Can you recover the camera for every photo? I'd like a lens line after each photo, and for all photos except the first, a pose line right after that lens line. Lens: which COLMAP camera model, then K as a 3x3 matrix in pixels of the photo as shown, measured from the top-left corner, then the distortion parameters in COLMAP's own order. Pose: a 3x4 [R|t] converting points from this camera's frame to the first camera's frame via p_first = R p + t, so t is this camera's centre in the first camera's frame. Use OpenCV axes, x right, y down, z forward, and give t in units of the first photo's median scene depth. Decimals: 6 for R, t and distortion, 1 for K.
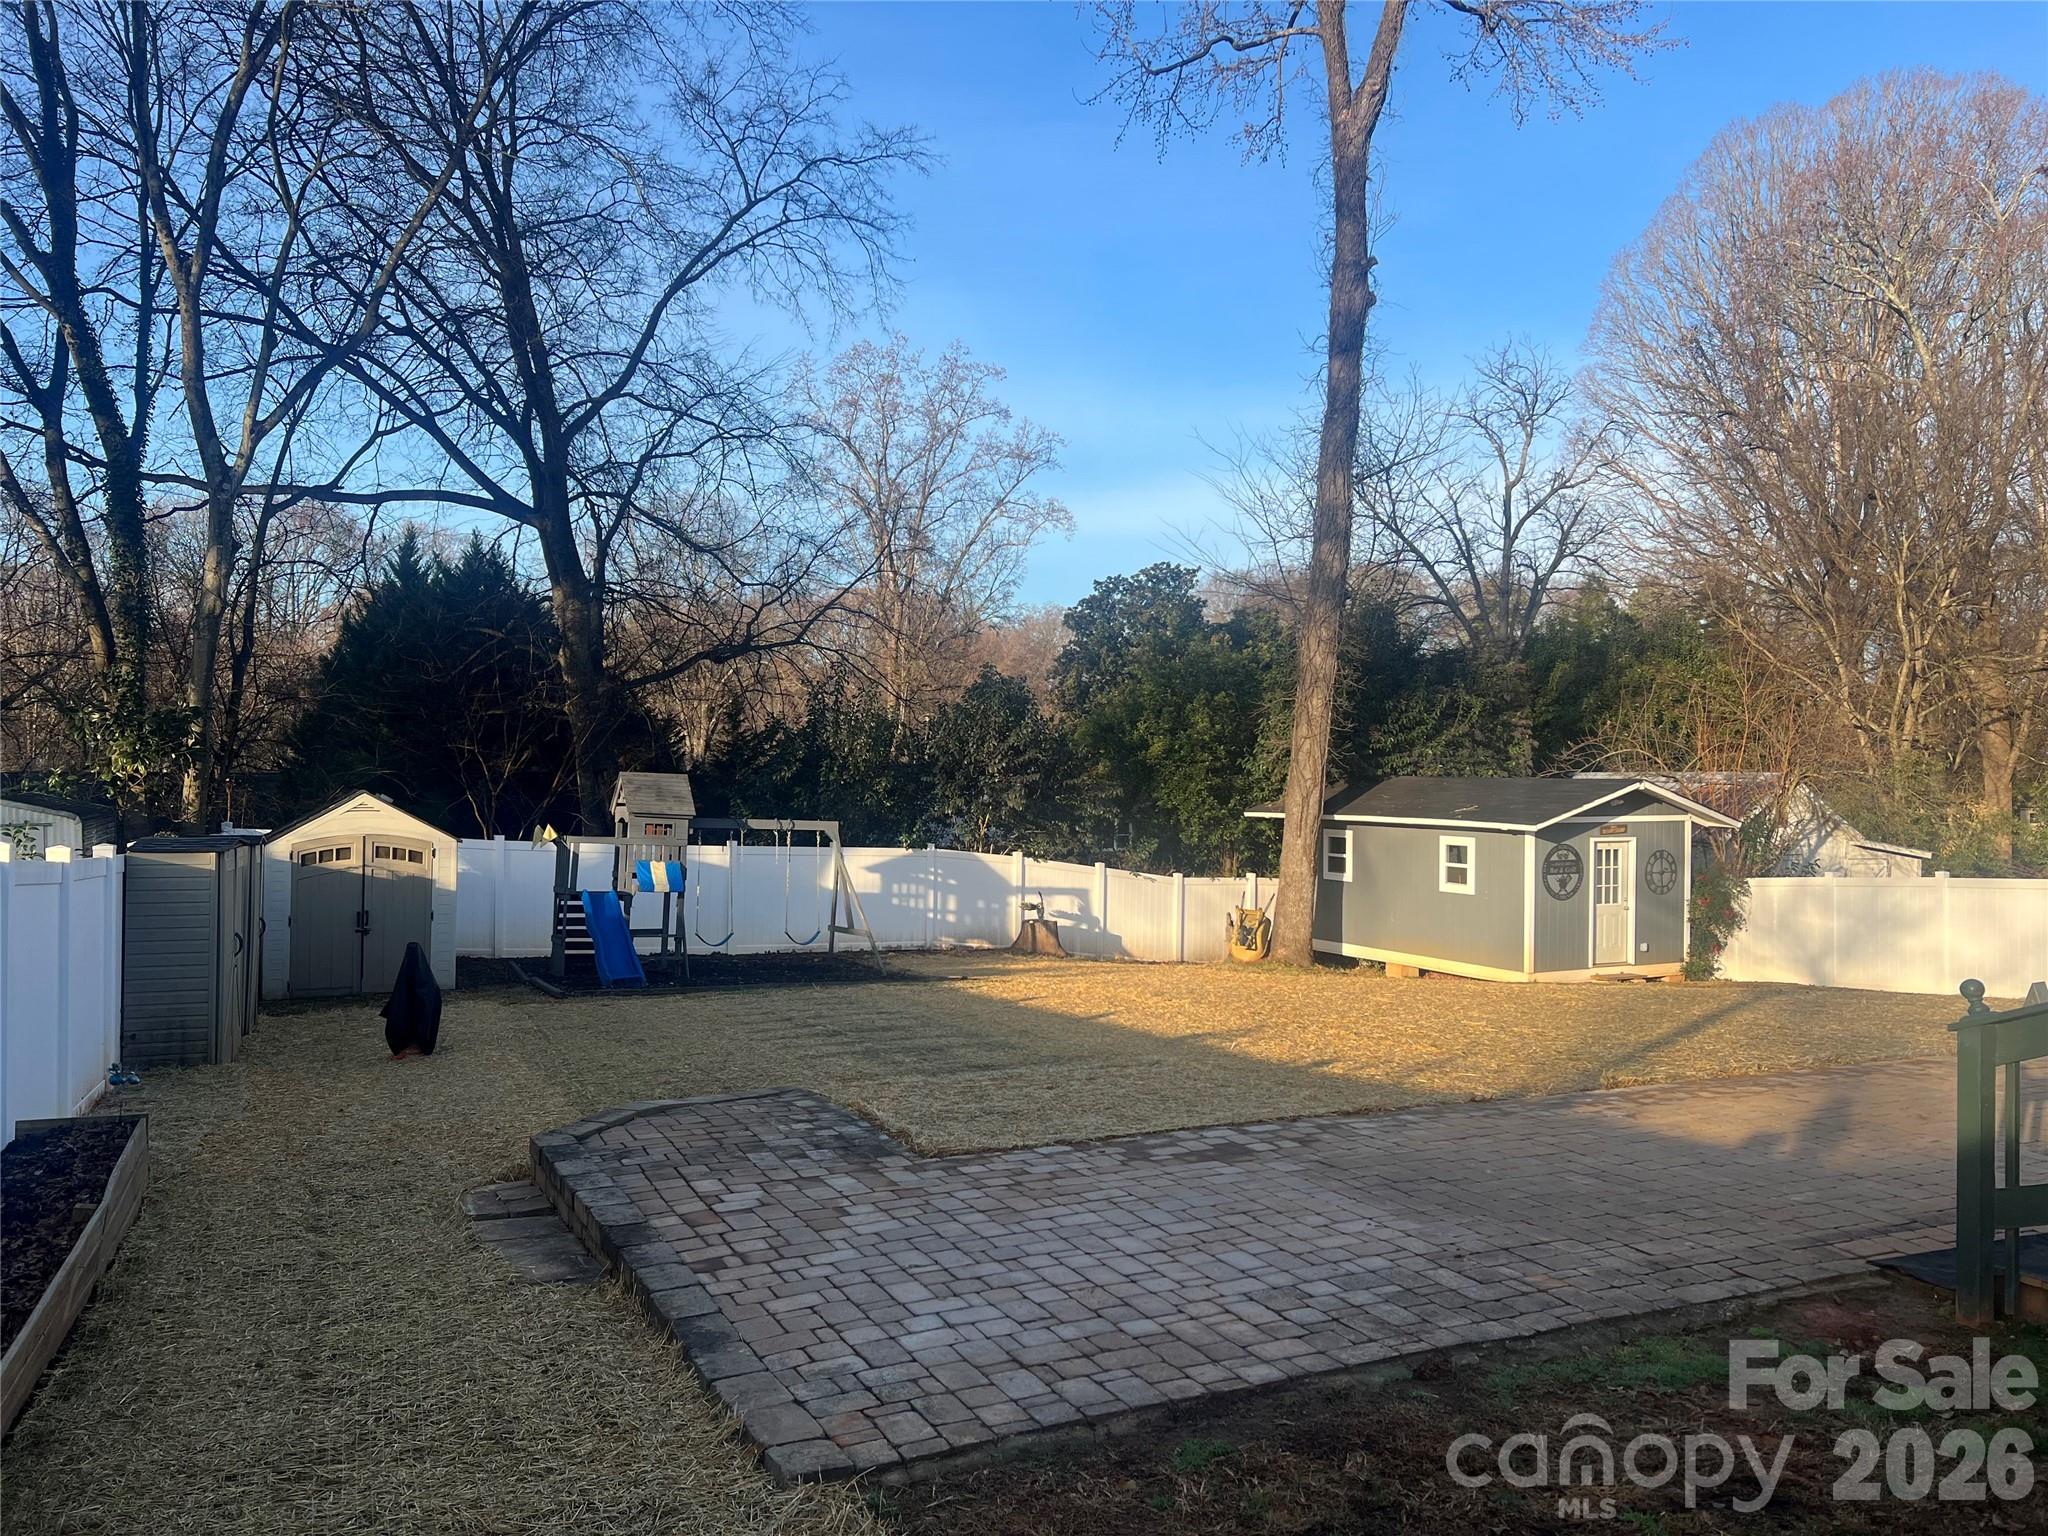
lens RADIAL K [[1574.9, 0, 1024.0], [0, 1574.9, 768.0], [0, 0, 1]] dist [0.113494, -0.092415]
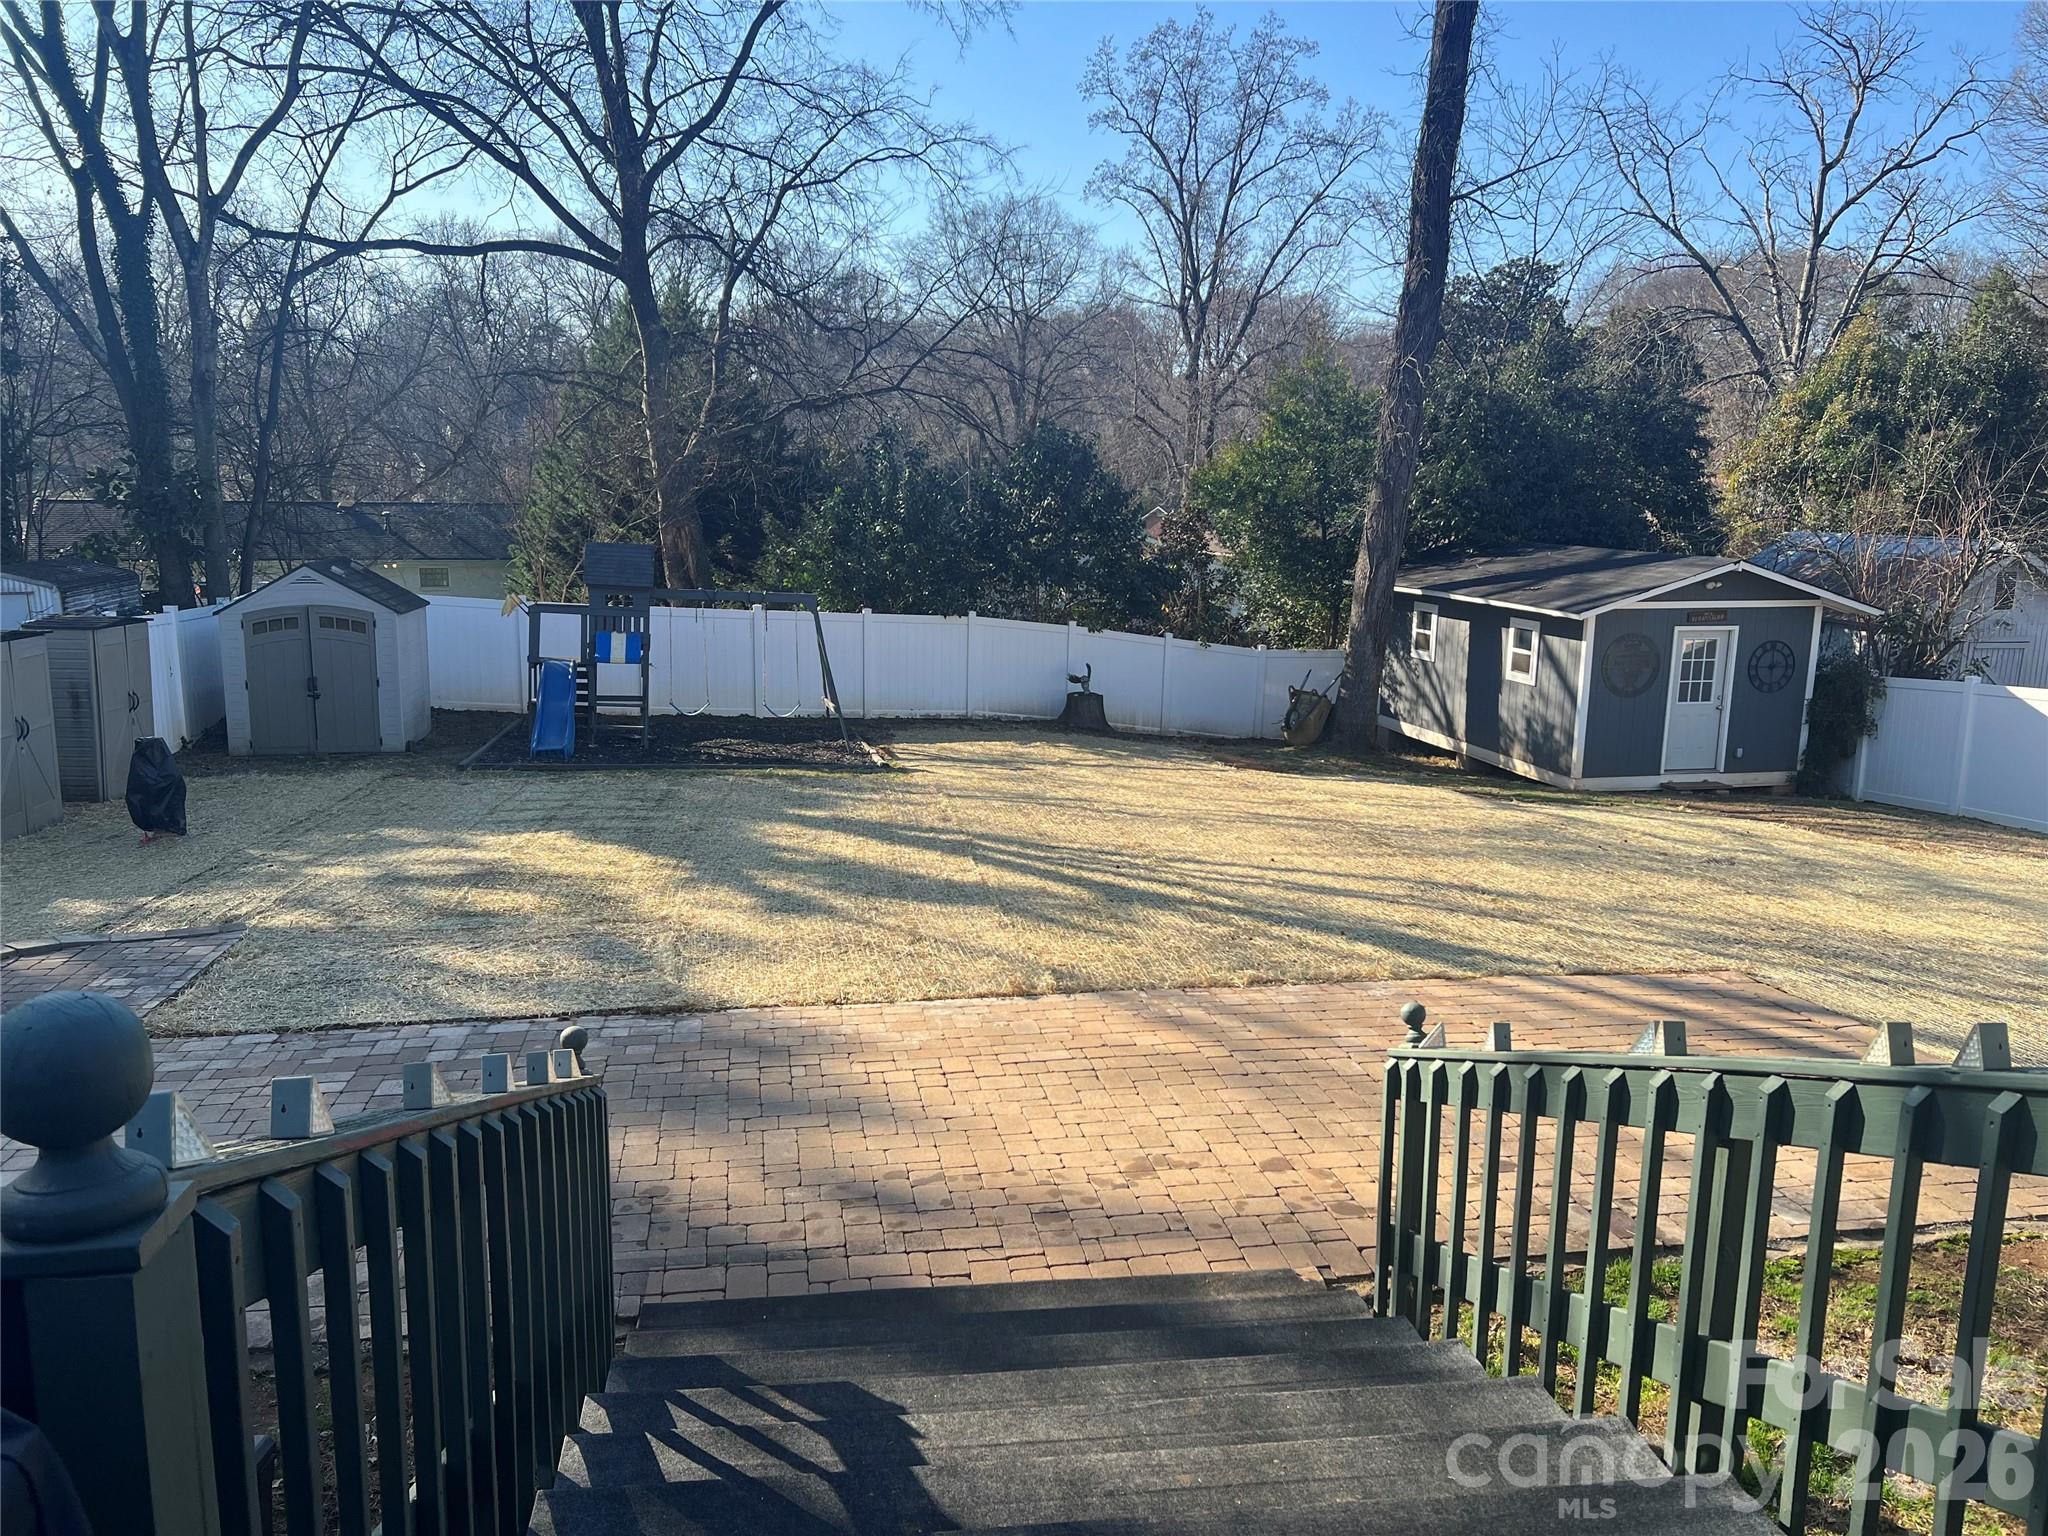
lens RADIAL K [[1592.4, 0, 1024.0], [0, 1592.4, 768.0], [0, 0, 1]] dist [0.034273, -0.002588]
pose [[0.966013, 0.051903, -0.253228, 0.204442], [-0.005570, 0.983586, 0.180353, -0.029875], [0.258432, -0.172813, 0.950447, 0.064048]]
